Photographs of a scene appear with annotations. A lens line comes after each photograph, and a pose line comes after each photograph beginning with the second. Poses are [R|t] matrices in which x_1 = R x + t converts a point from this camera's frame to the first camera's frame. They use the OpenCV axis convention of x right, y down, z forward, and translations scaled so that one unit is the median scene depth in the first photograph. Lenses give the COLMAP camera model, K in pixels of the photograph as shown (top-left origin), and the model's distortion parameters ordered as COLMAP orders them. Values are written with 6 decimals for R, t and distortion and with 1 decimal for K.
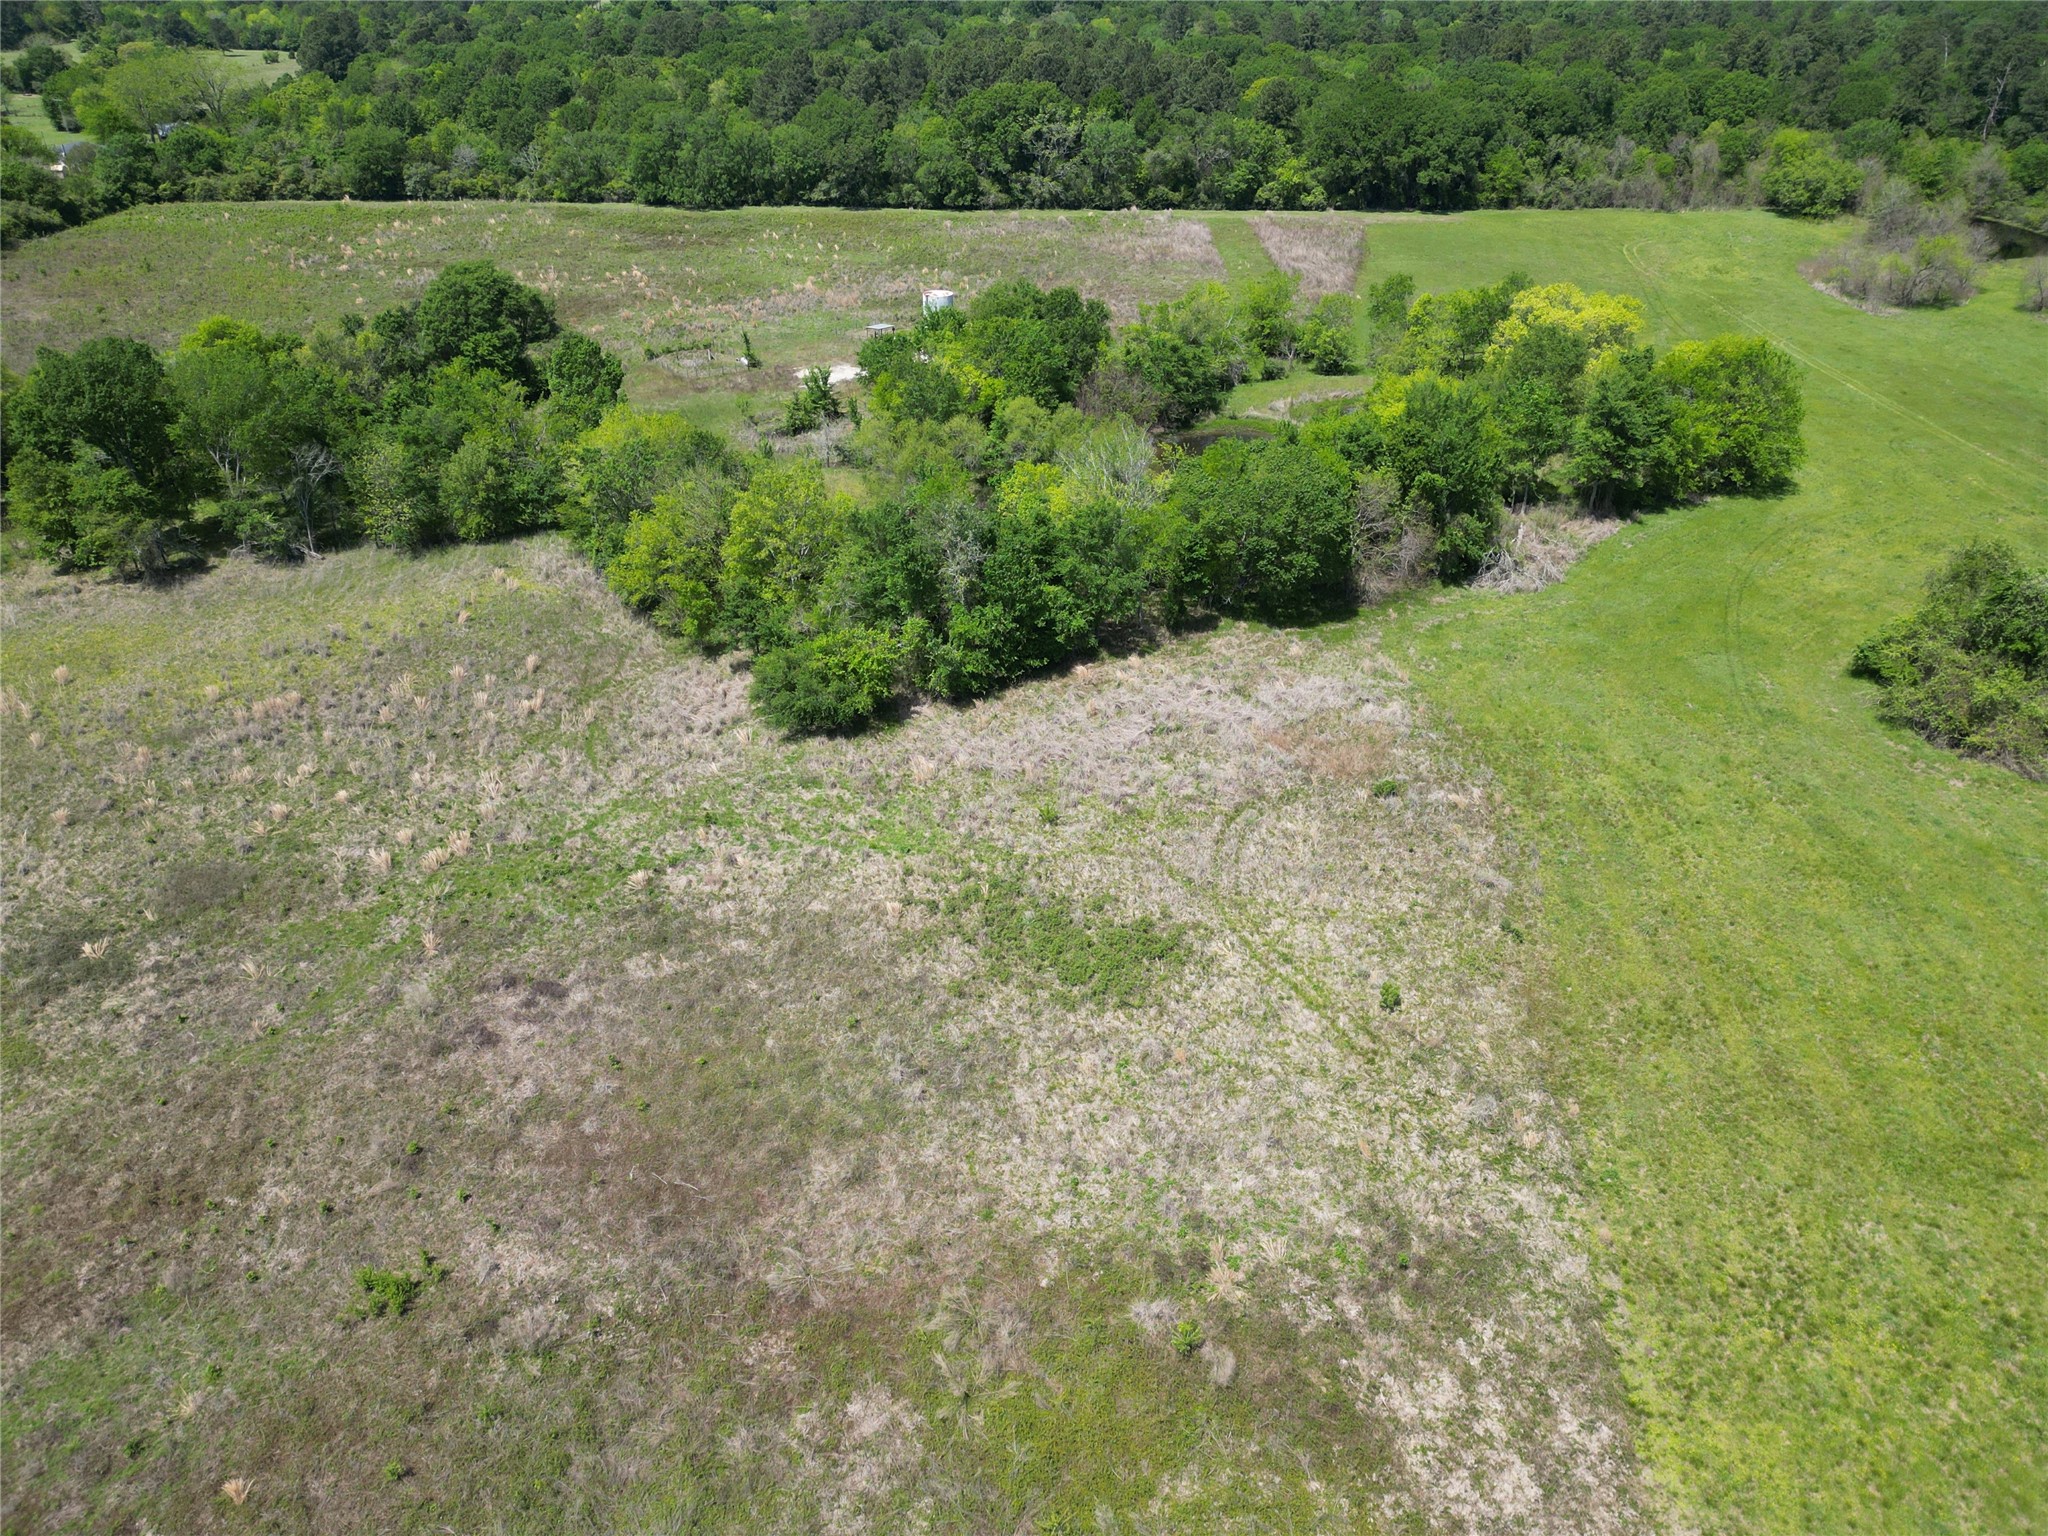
lens RADIAL K [[1430.3, 0, 1017.2], [0, 1430.3, 777.4], [0, 0, 1]] dist [0.069668, -0.061098]
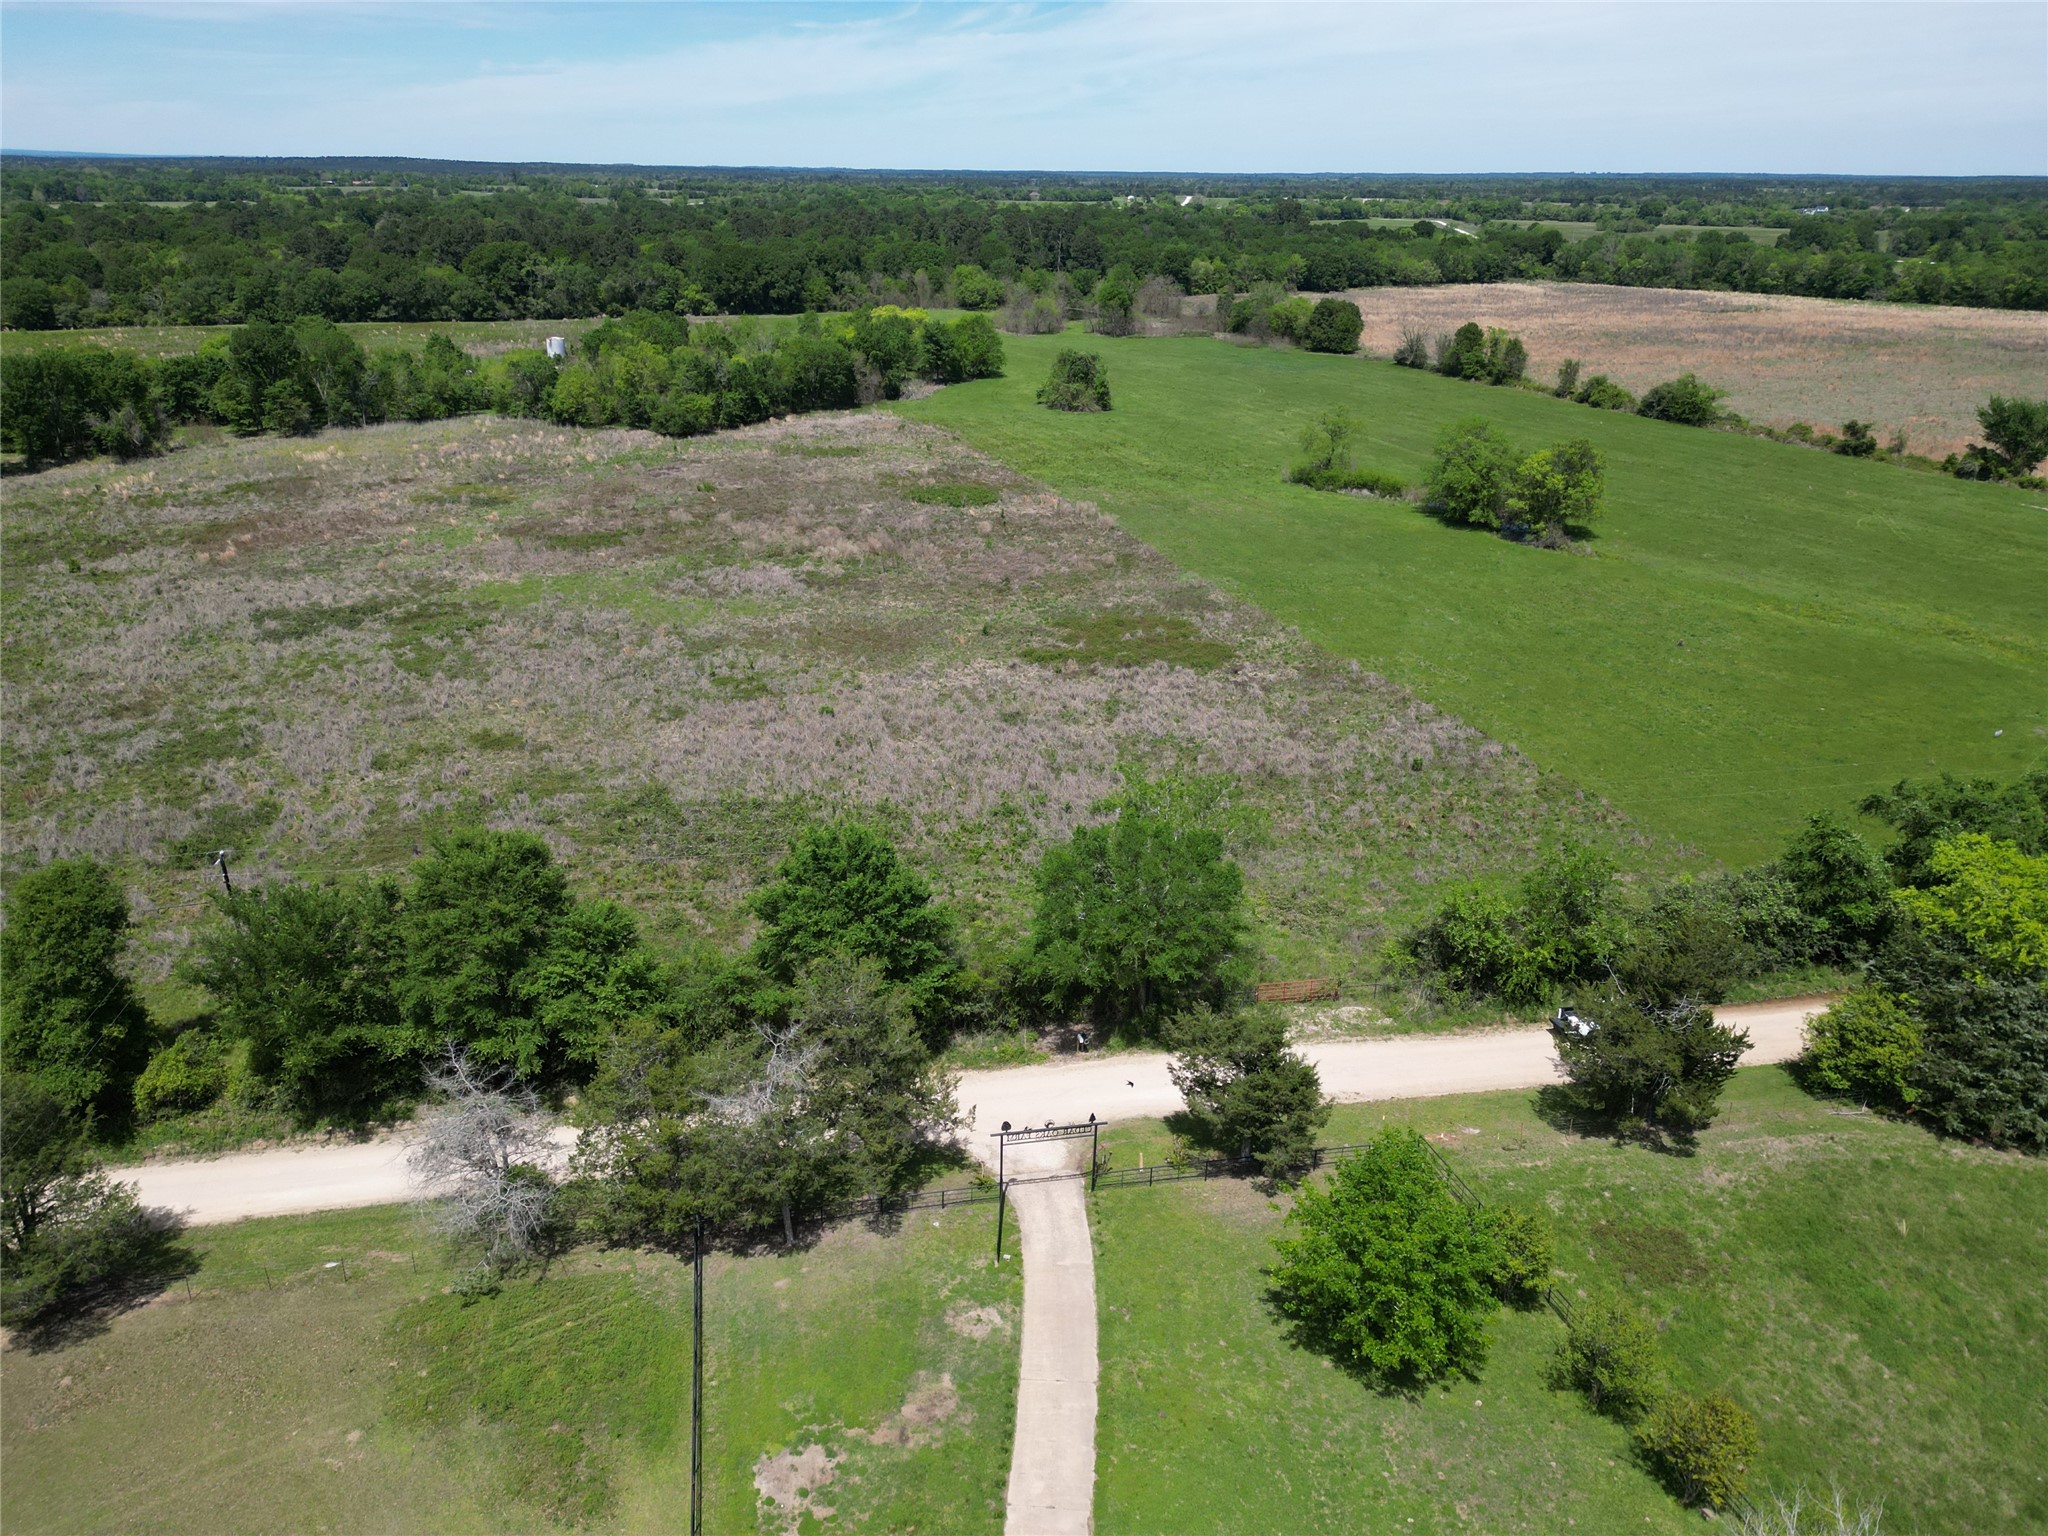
lens RADIAL K [[1430.3, 0, 1019.4], [0, 1430.3, 781.7], [0, 0, 1]] dist [0.069668, -0.061098]
pose [[0.877625, -0.183107, 0.442996, -0.311854], [0.238464, 0.968470, -0.072119, 0.319300], [-0.415823, 0.168932, 0.893618, -0.509510]]
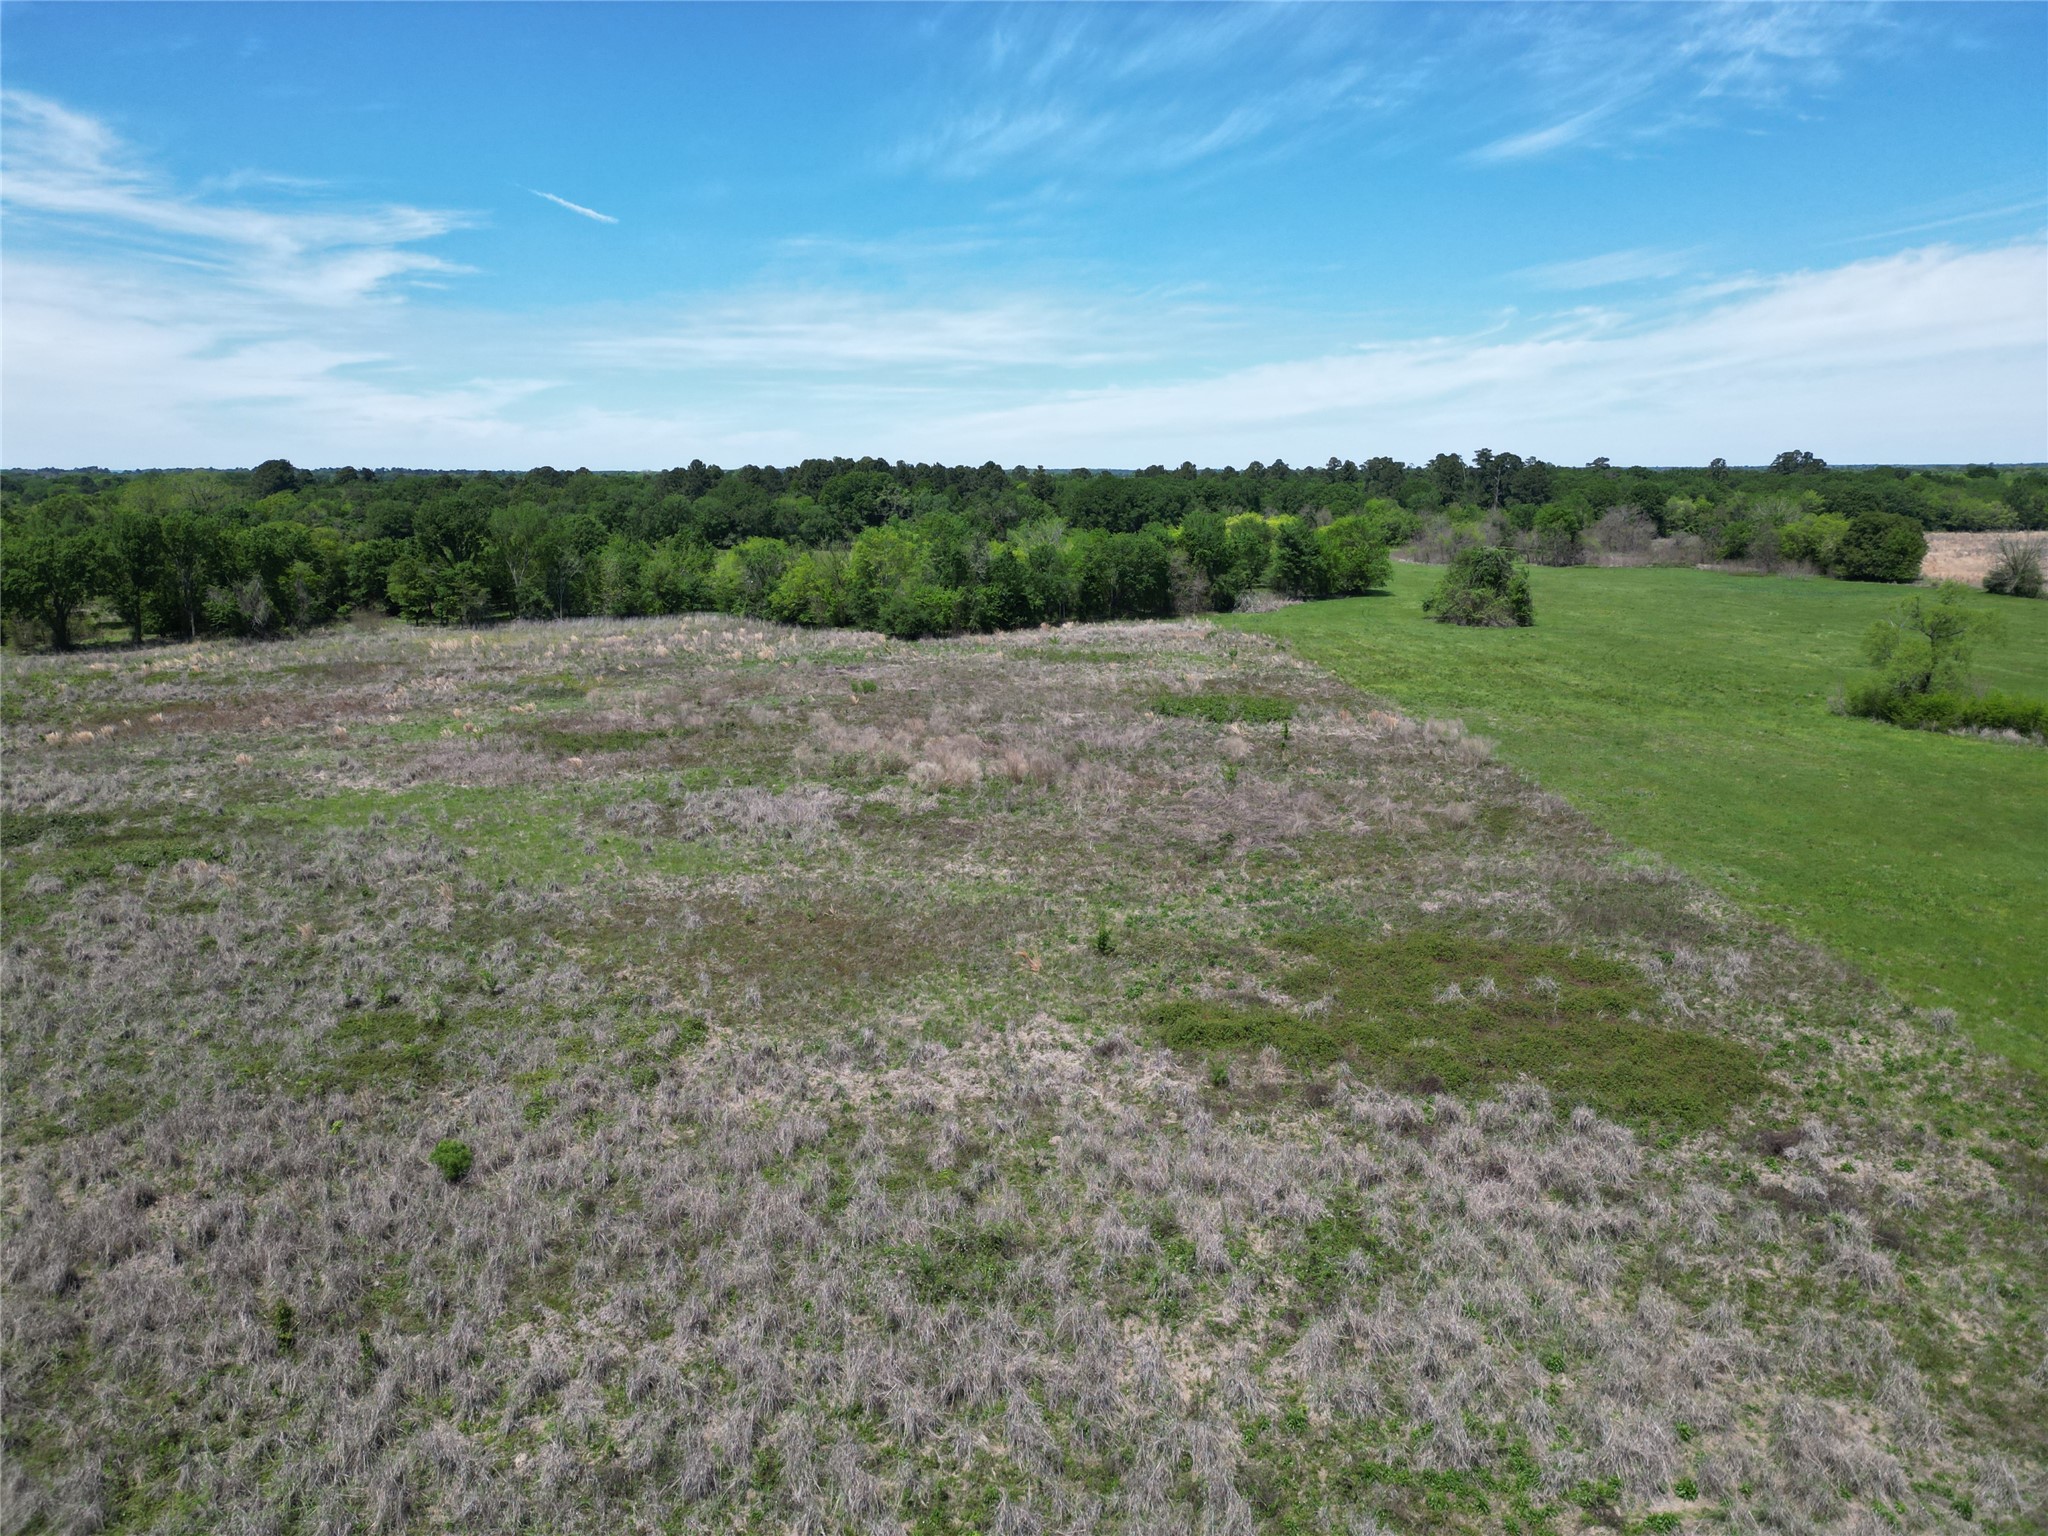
lens RADIAL K [[1430.3, 0, 1020.5], [0, 1430.3, 777.9], [0, 0, 1]] dist [0.069668, -0.061098]
pose [[0.980874, -0.046500, 0.189007, -0.134609], [0.104320, 0.945392, -0.308791, 0.267793], [-0.164327, 0.322602, 0.932161, -0.259801]]
